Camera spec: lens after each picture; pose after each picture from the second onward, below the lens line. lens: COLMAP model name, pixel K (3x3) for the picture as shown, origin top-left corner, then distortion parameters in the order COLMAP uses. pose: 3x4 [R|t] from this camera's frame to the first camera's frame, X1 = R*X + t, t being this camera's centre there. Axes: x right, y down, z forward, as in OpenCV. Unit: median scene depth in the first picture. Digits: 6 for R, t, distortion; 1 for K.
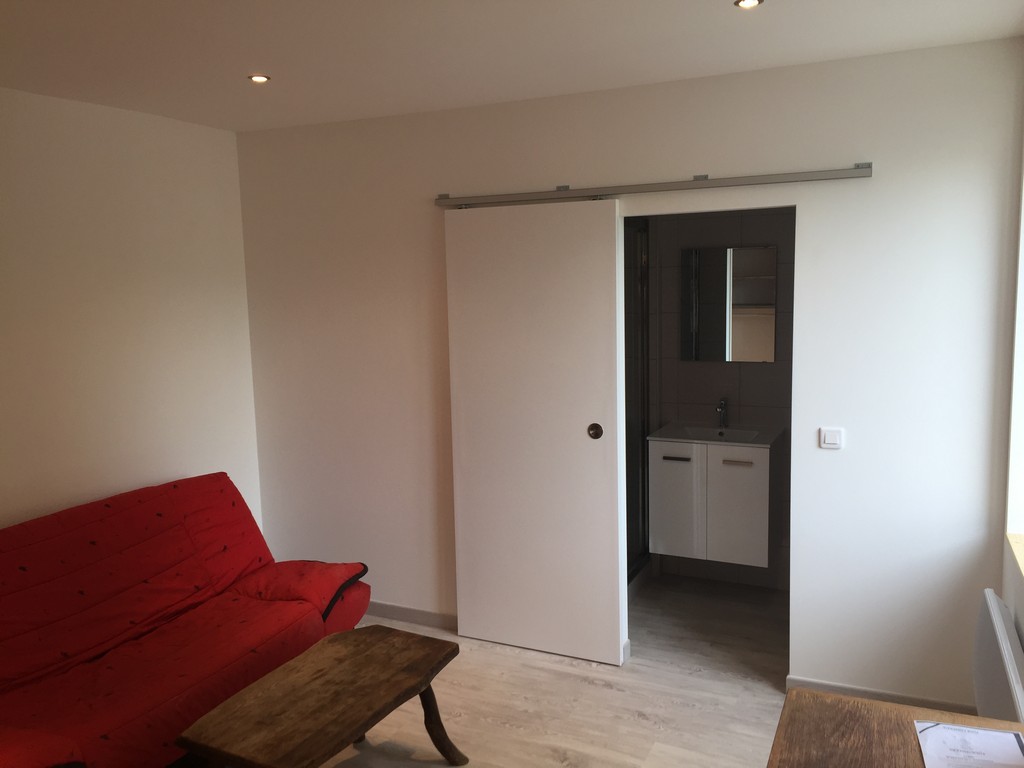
lens RADIAL K [[870.3, 0, 512.0], [0, 870.3, 384.0], [0, 0, 1]] dist [0.145725, -0.214158]
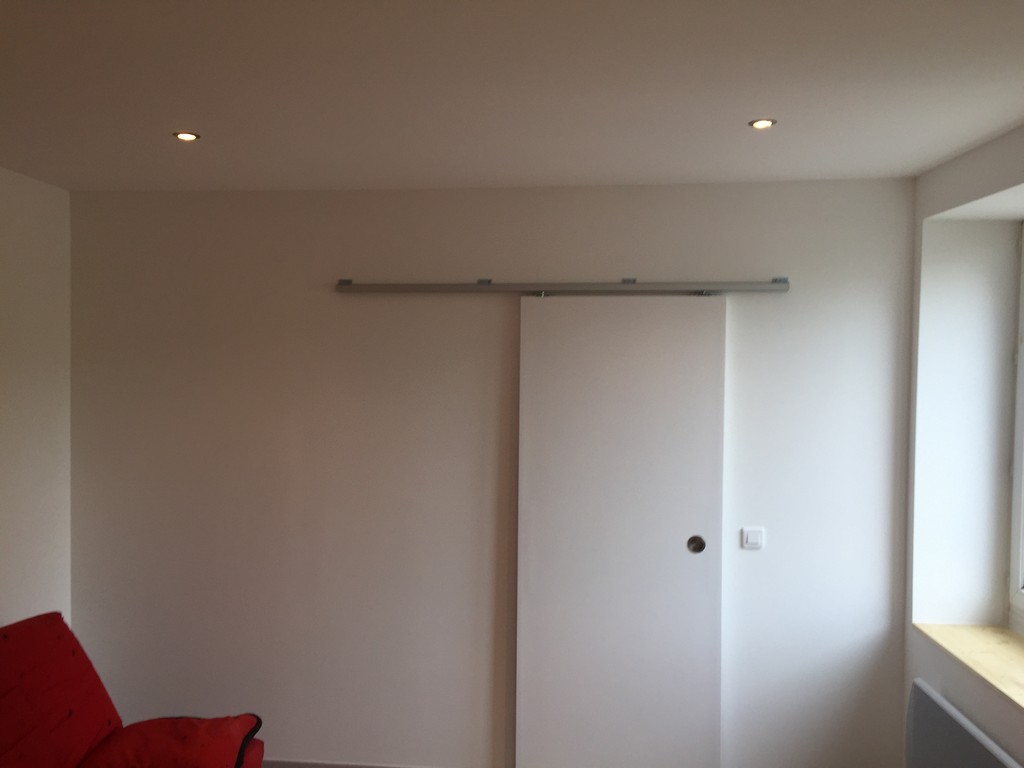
lens RADIAL K [[880.1, 0, 512.0], [0, 880.1, 384.0], [0, 0, 1]] dist [0.015191, 0.009704]
pose [[0.939918, 0.020124, 0.340808, -0.252834], [0.018371, 0.993834, -0.109349, -0.009591], [-0.340907, 0.109040, 0.933752, 0.121305]]
